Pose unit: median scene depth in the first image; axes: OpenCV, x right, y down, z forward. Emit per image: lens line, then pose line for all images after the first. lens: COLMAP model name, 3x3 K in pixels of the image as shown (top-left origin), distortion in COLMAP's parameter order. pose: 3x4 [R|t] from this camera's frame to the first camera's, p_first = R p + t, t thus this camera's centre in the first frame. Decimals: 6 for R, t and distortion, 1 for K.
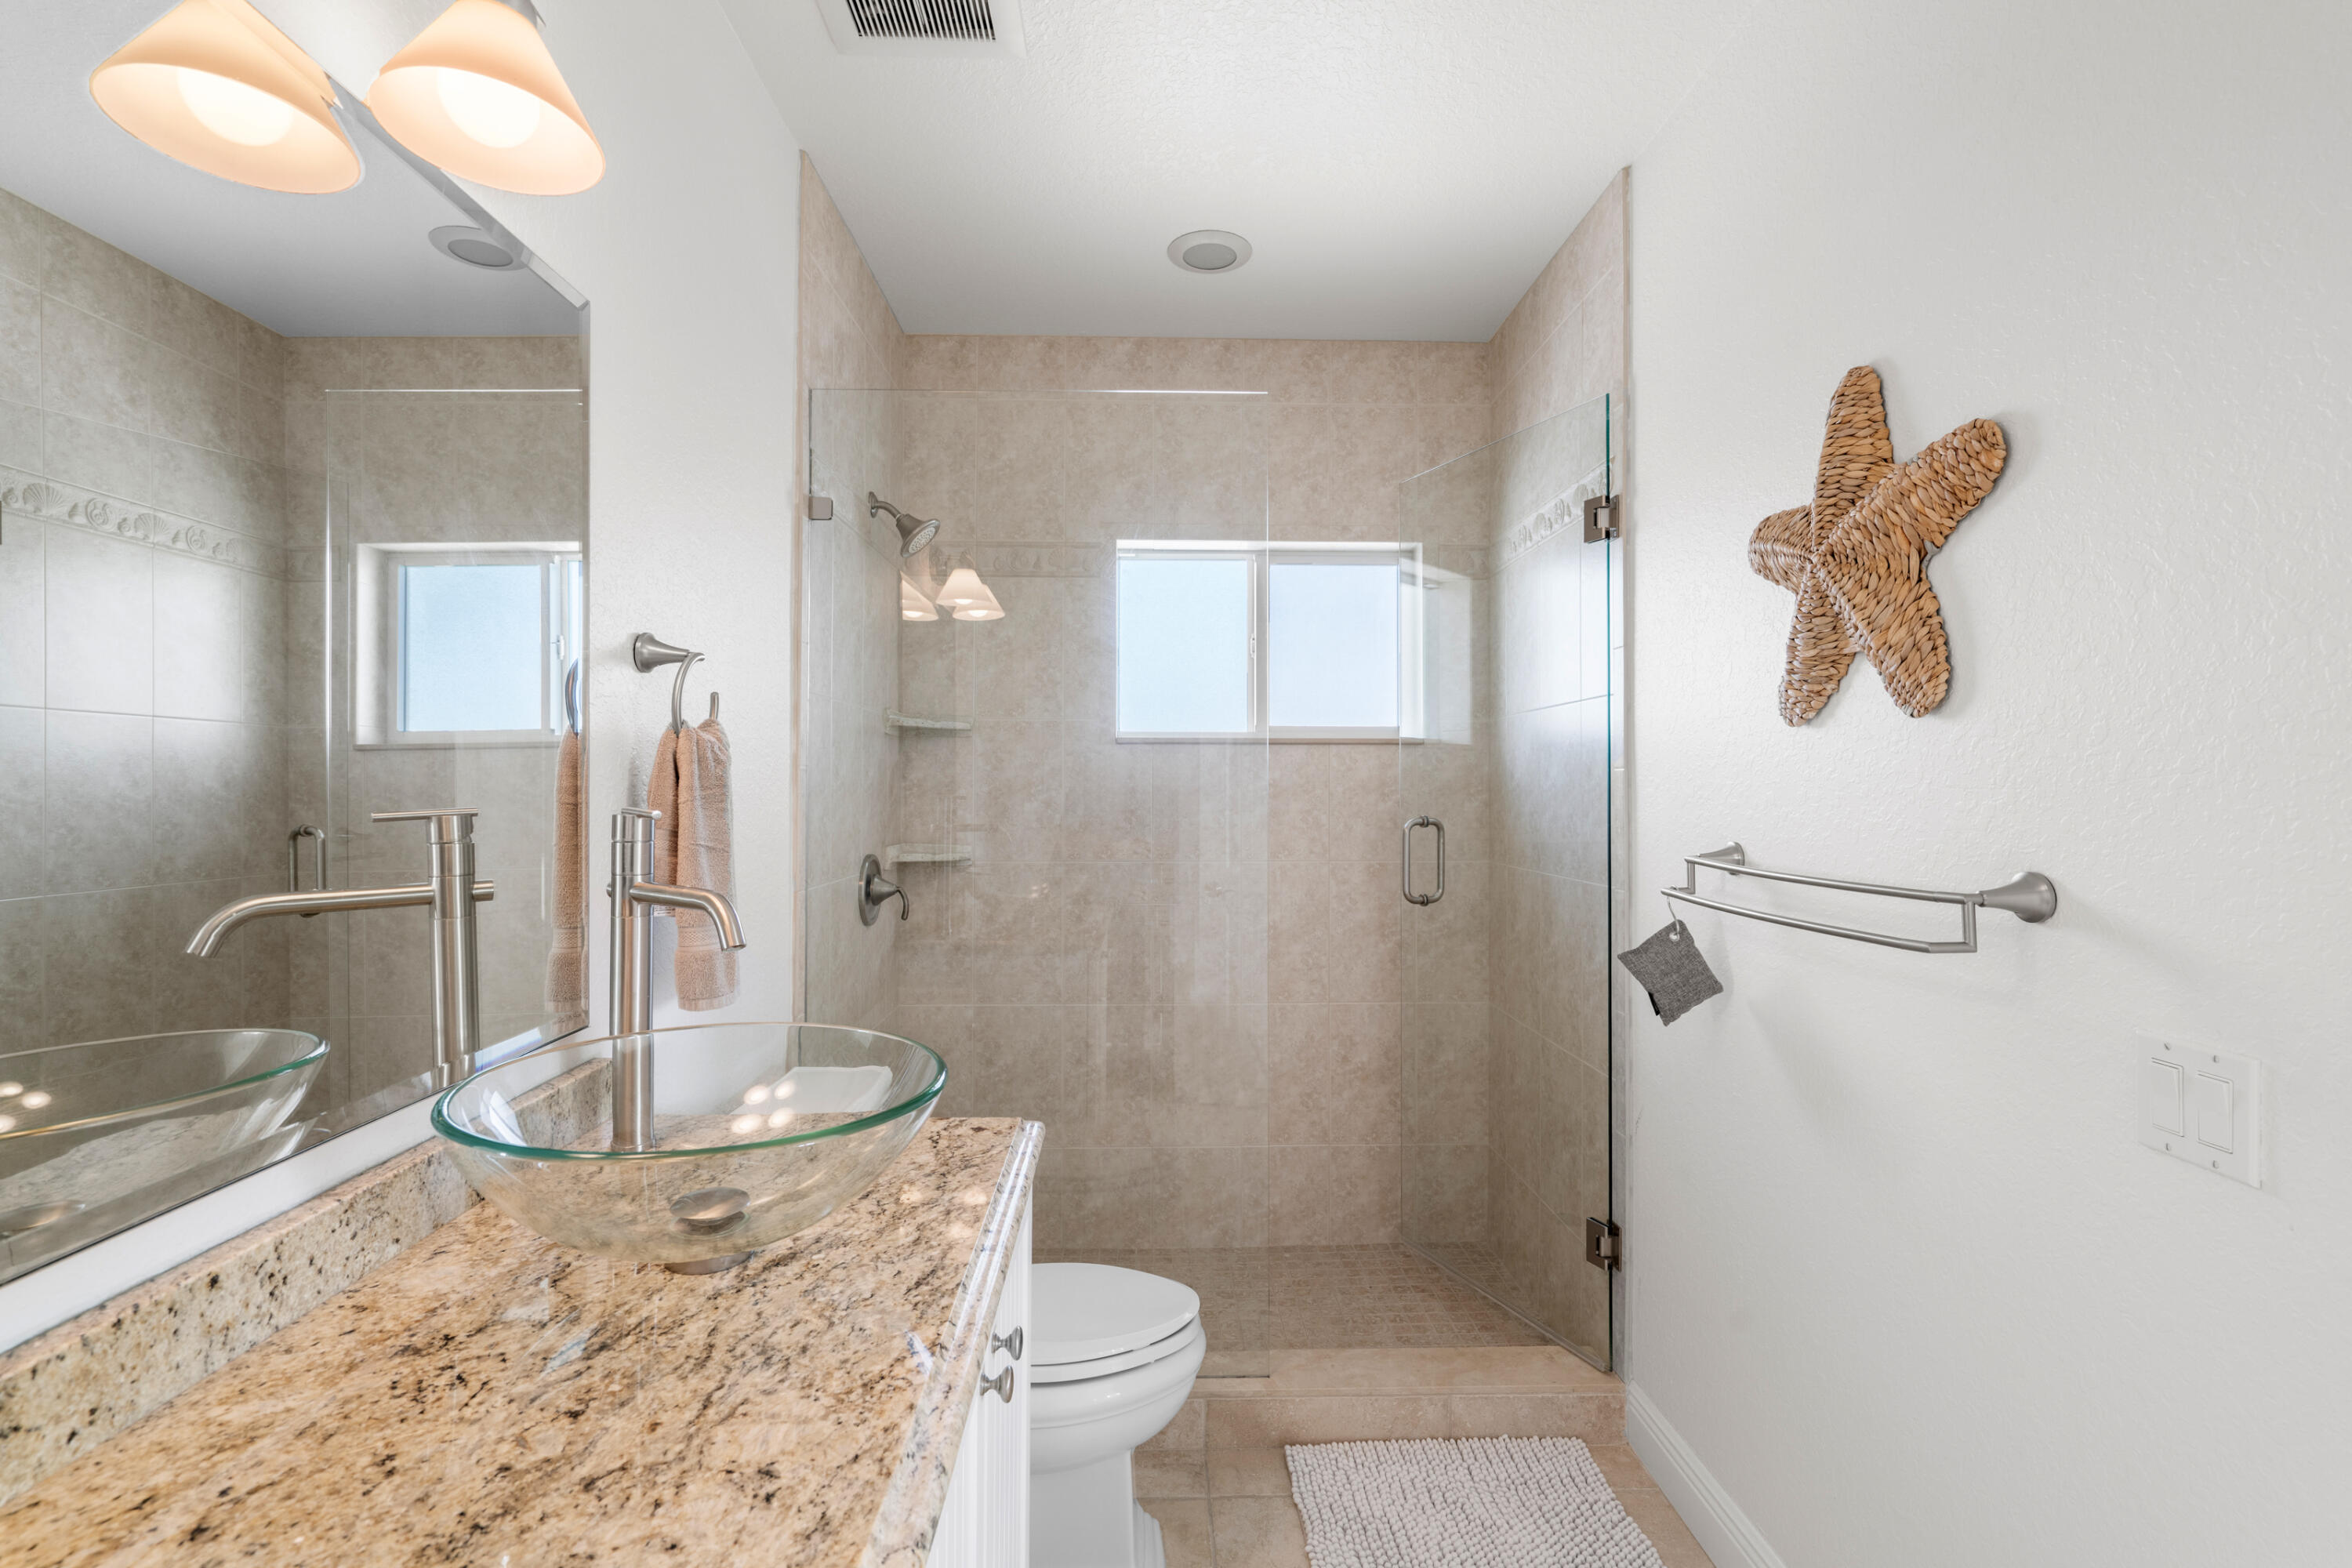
lens RADIAL K [[1068.7, 0, 1179.4], [0, 1068.7, 773.0], [0, 0, 1]] dist [-0.002593, 0.004965]
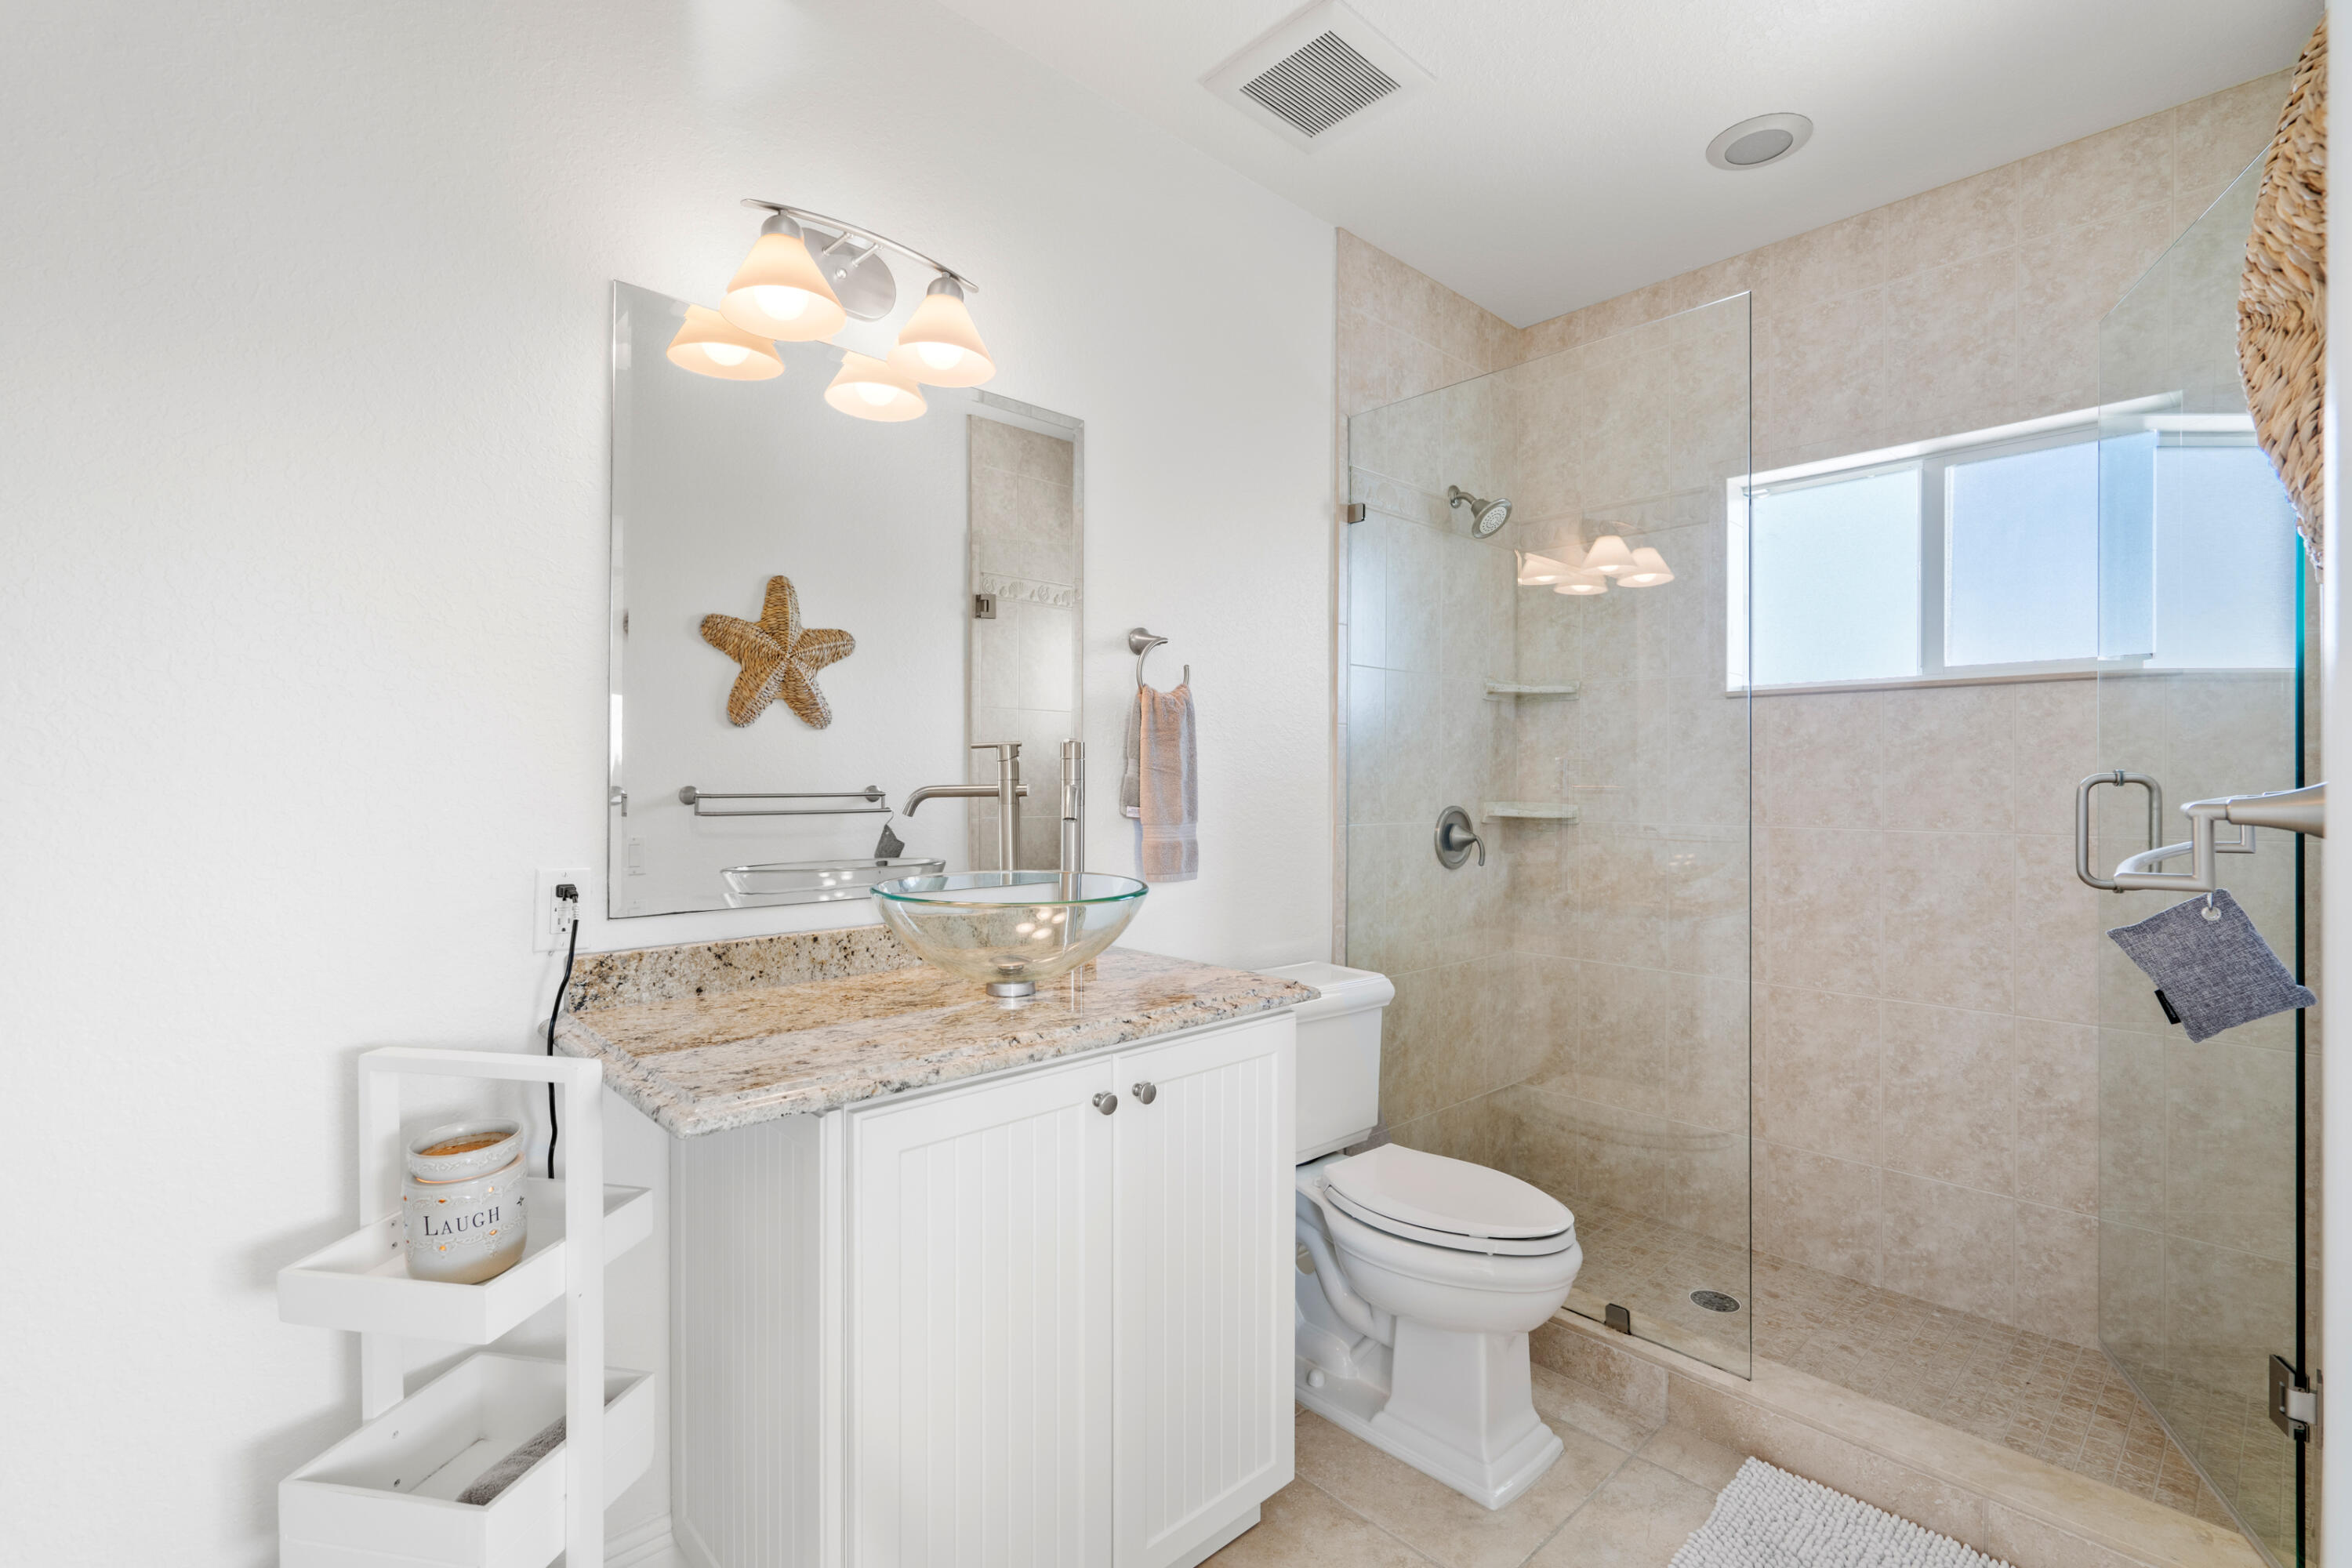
lens RADIAL K [[1068.7, 0, 1179.4], [0, 1068.7, 773.0], [0, 0, 1]] dist [-0.002593, 0.004965]
pose [[0.657906, -0.004586, -0.753086, 0.329801], [0.005311, 0.999985, -0.001450, 0.036746], [0.753081, -0.003045, 0.657920, 0.031329]]
